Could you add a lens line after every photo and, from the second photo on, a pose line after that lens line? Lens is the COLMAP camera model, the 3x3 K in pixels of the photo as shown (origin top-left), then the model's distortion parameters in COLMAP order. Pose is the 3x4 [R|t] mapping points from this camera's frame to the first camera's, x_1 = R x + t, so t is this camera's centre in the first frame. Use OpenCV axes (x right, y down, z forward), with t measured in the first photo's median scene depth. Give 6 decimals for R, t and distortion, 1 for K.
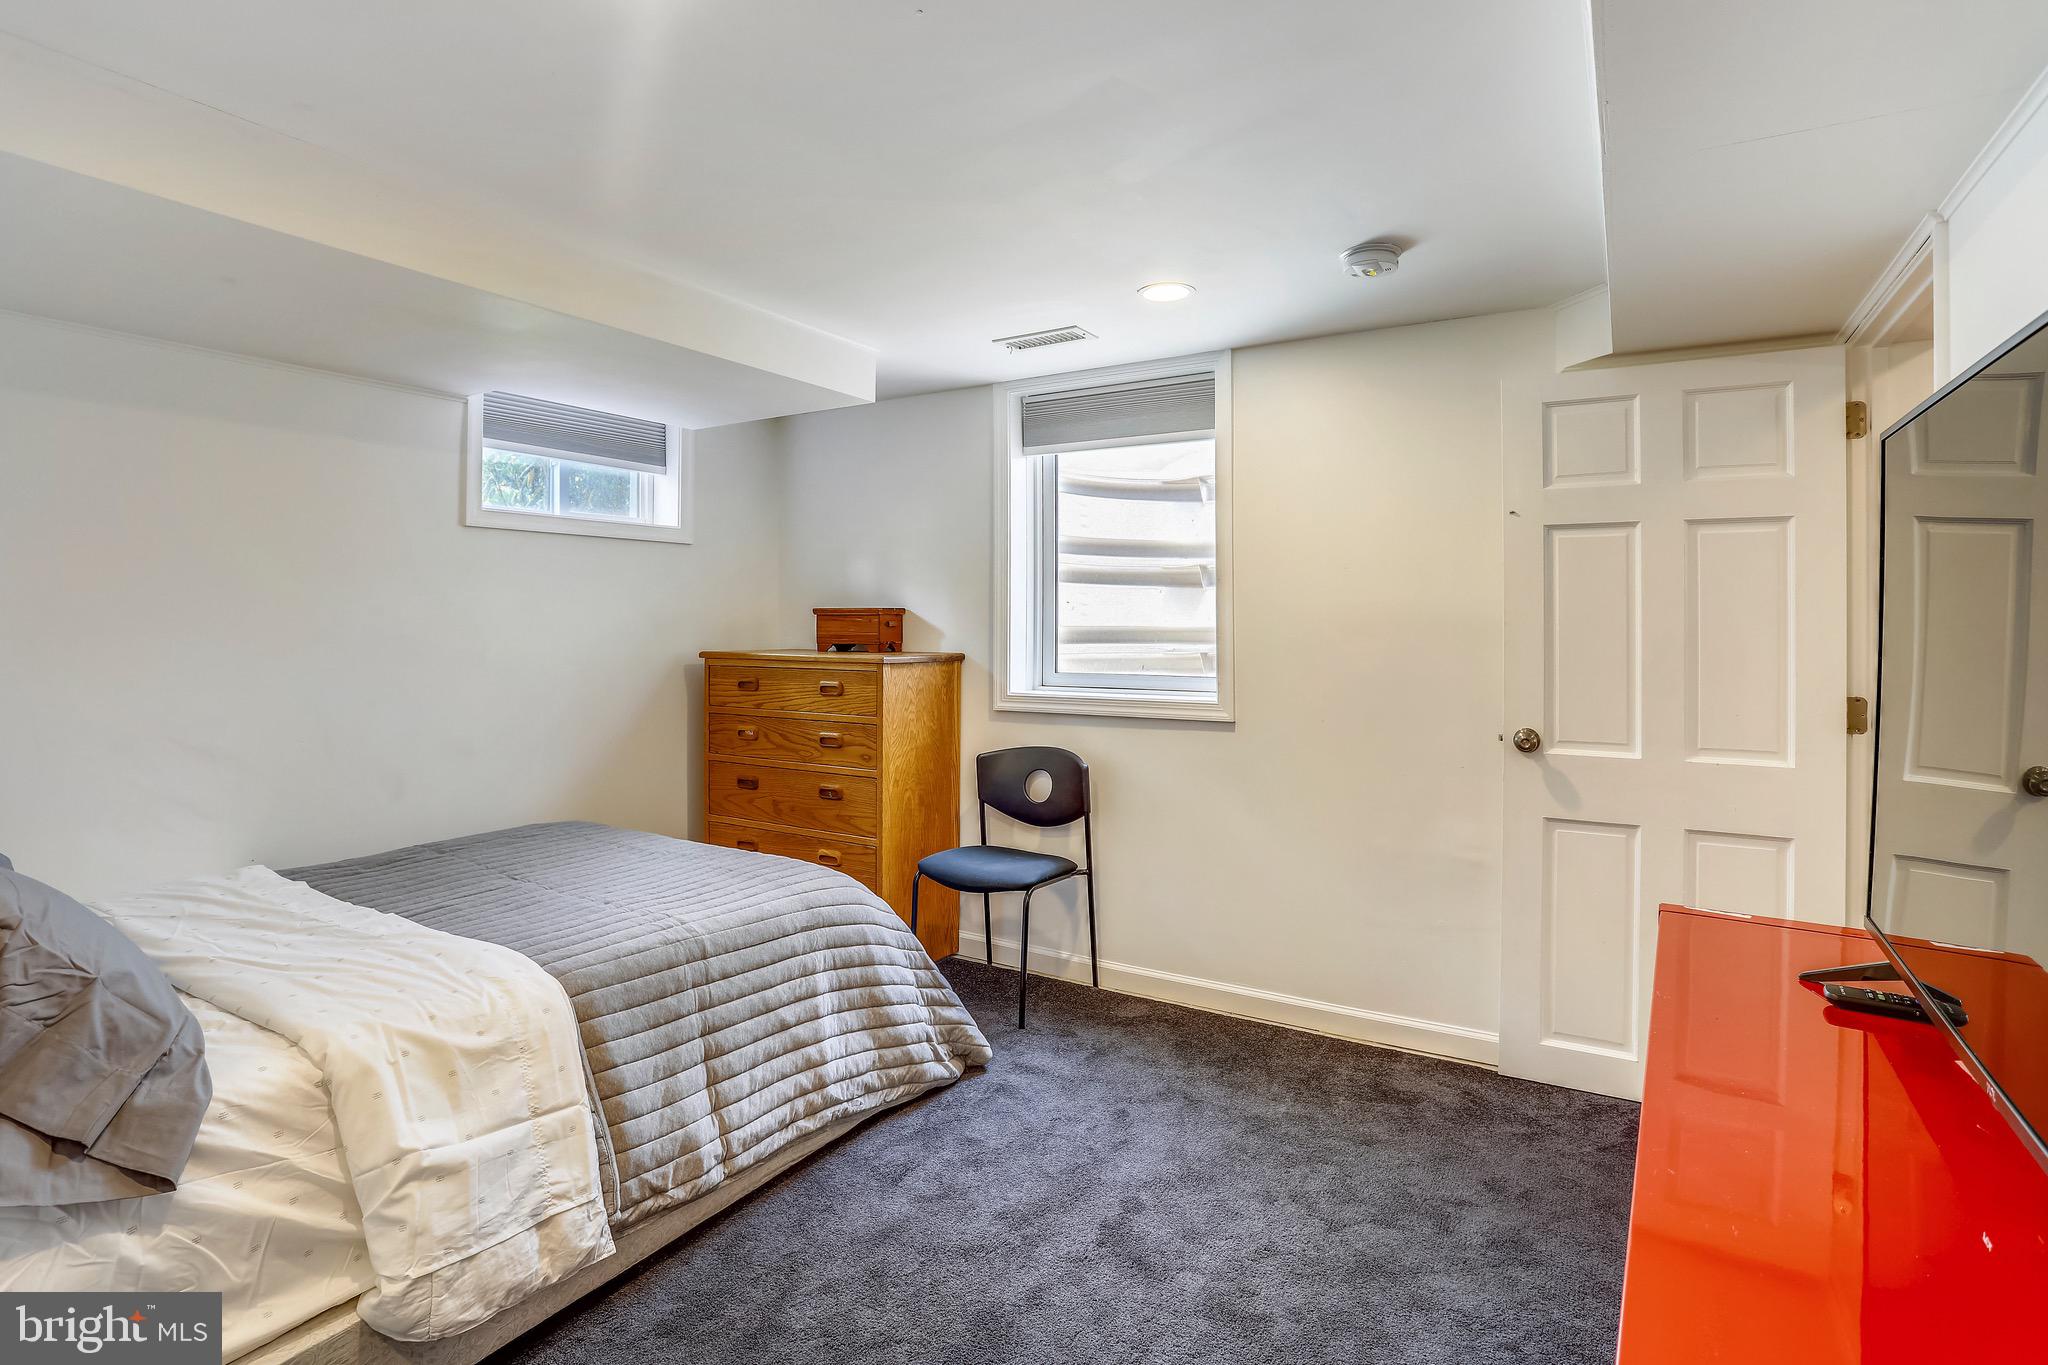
lens RADIAL K [[1053.1, 0, 1022.5], [0, 1053.1, 635.2], [0, 0, 1]] dist [0.000323, 0.000885]
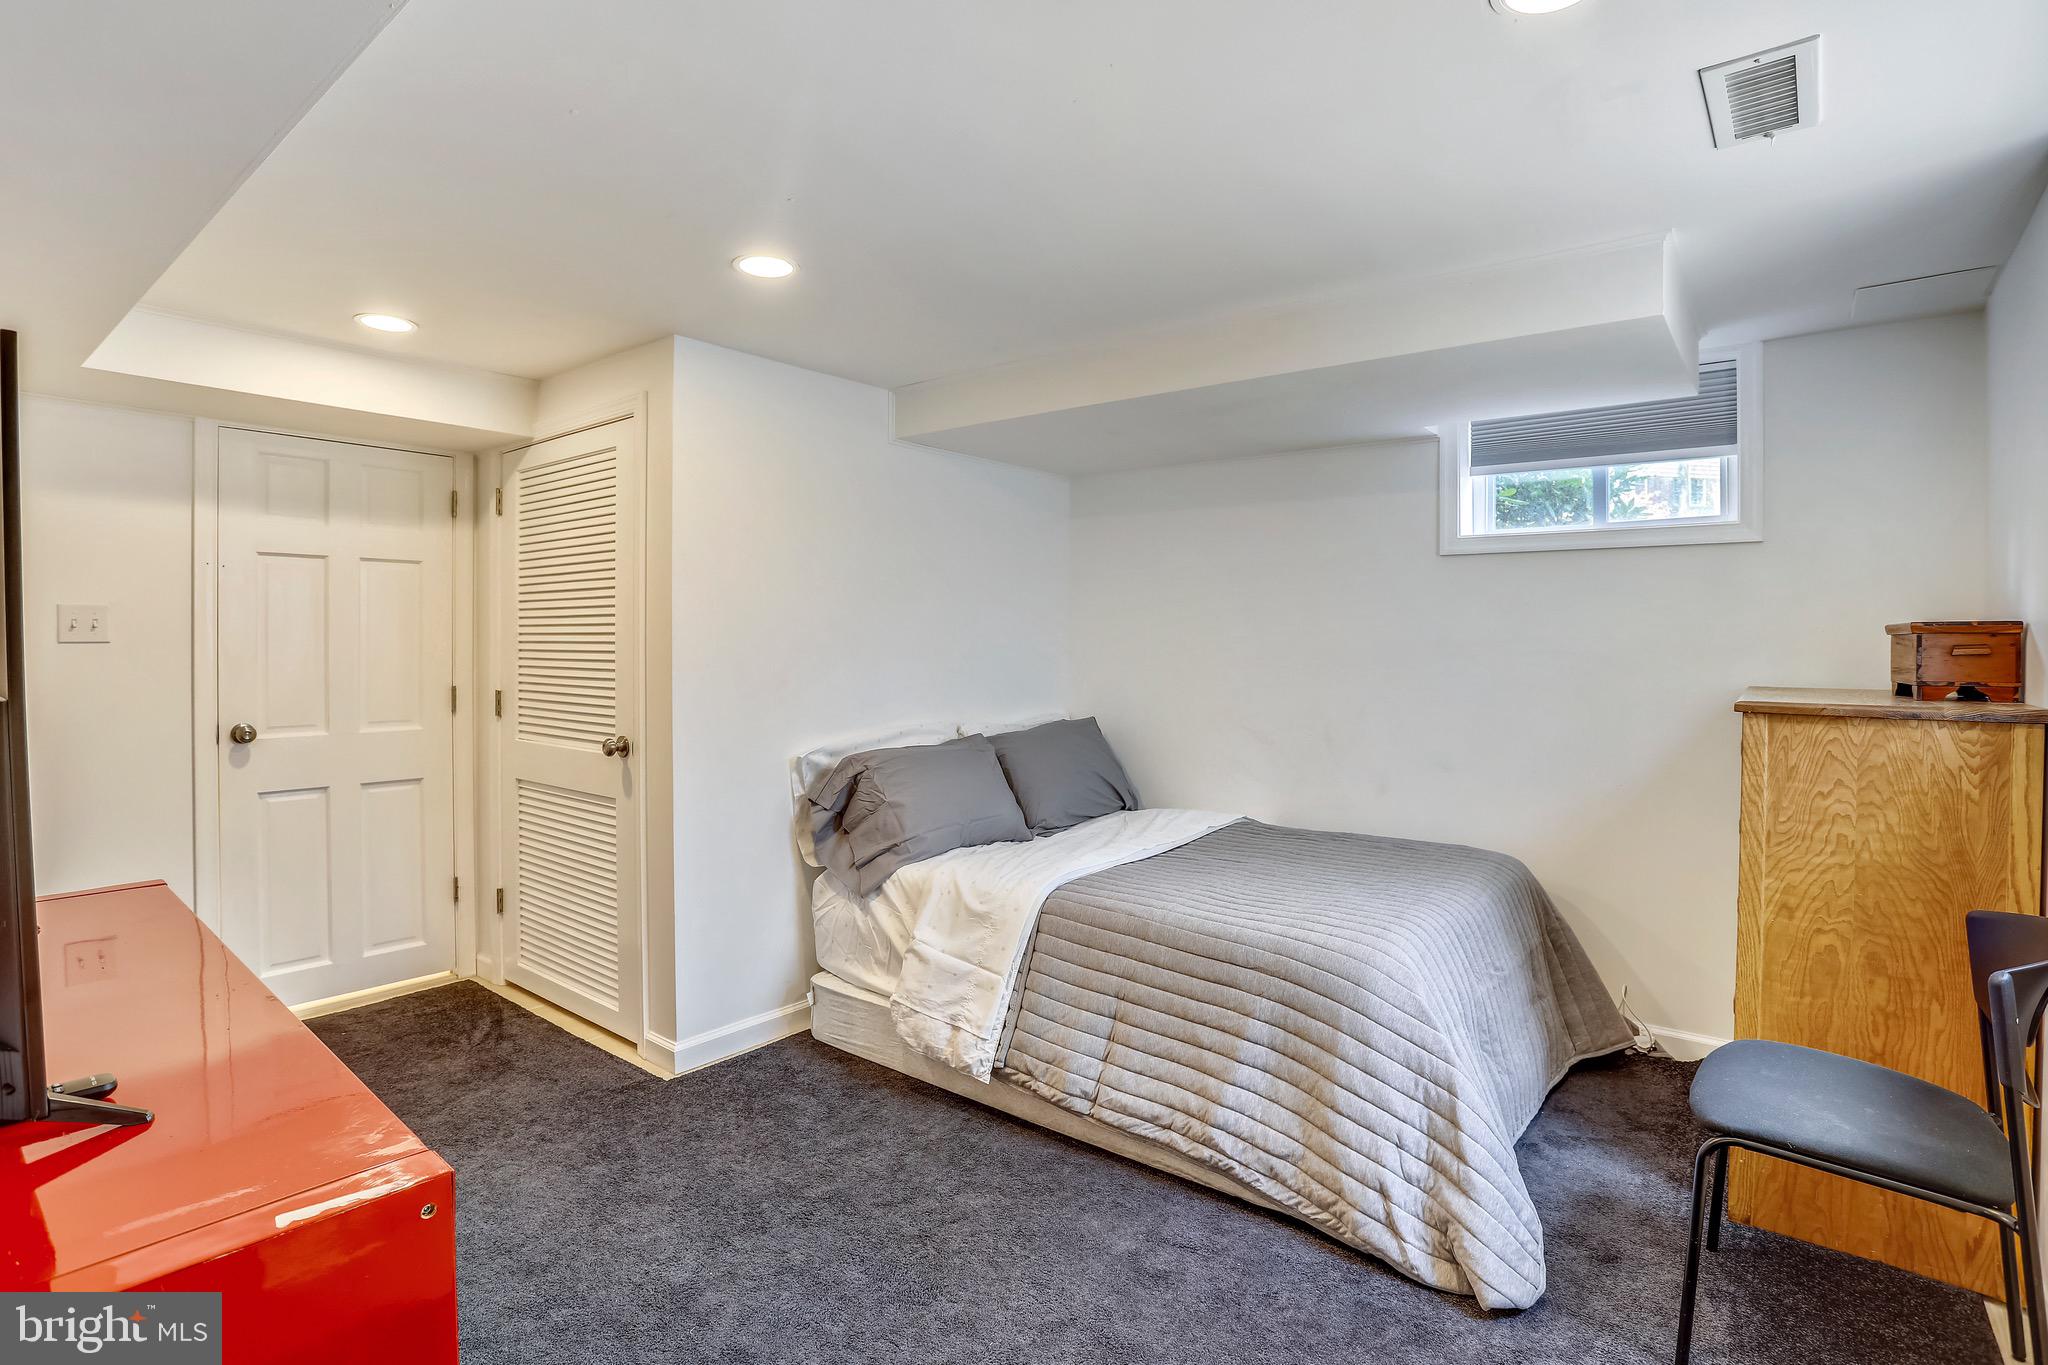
lens RADIAL K [[1015.7, 0, 1024.0], [0, 1015.7, 682.5], [0, 0, 1]] dist [-0.035822, -0.000120]
pose [[-0.125189, 0.035319, -0.991504, 0.735873], [-0.017564, 0.999131, 0.037809, -0.007822], [0.991977, 0.022148, -0.124459, 0.939286]]
